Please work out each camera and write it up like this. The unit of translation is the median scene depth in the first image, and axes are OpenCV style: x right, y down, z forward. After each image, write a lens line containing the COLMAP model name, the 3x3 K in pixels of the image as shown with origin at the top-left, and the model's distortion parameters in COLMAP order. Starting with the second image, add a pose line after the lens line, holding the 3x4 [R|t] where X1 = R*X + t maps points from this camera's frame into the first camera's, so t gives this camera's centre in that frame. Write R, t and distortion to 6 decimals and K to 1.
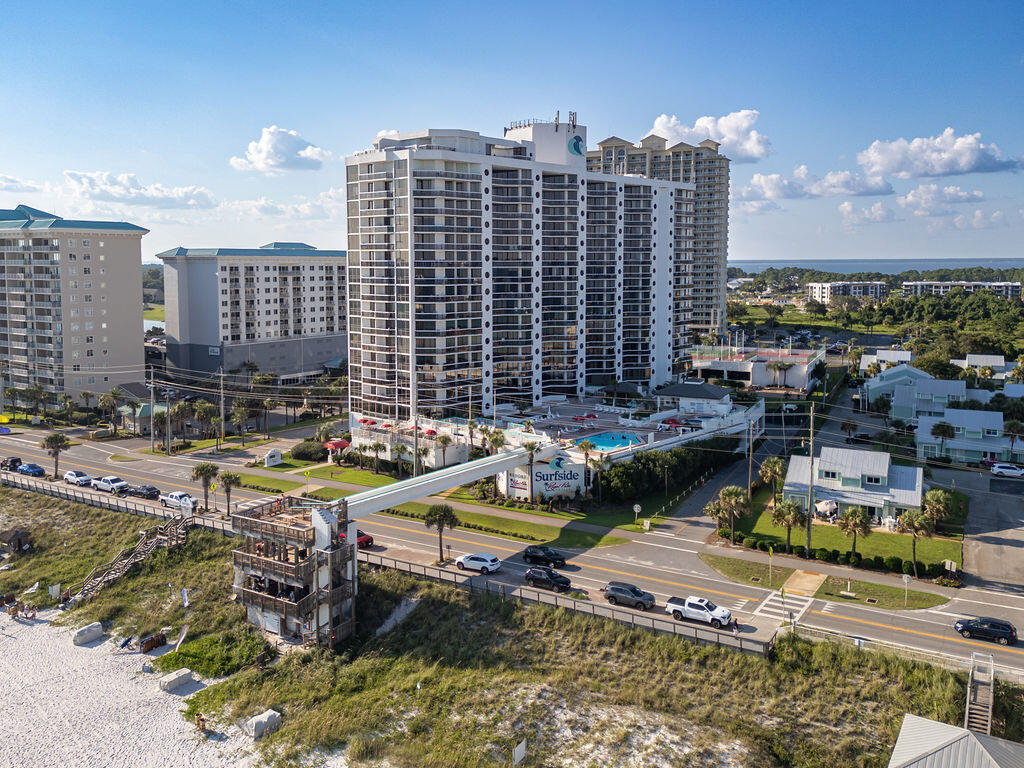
lens RADIAL K [[864.2, 0, 512.0], [0, 864.2, 384.0], [0, 0, 1]] dist [0.051276, -0.091174]
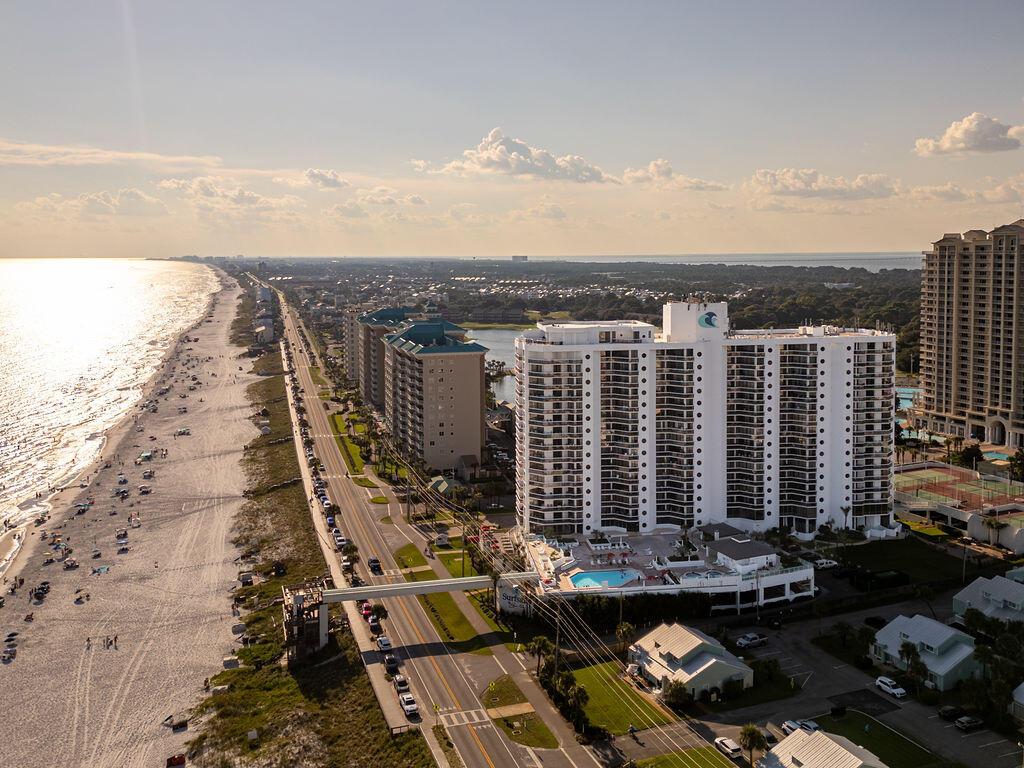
lens RADIAL K [[864.2, 0, 512.0], [0, 864.2, 384.0], [0, 0, 1]] dist [0.051276, -0.091174]
pose [[0.791502, 0.080030, -0.605904, 0.751084], [-0.090100, 0.995837, 0.013834, -0.228334], [0.604488, 0.043642, 0.795418, -0.159272]]
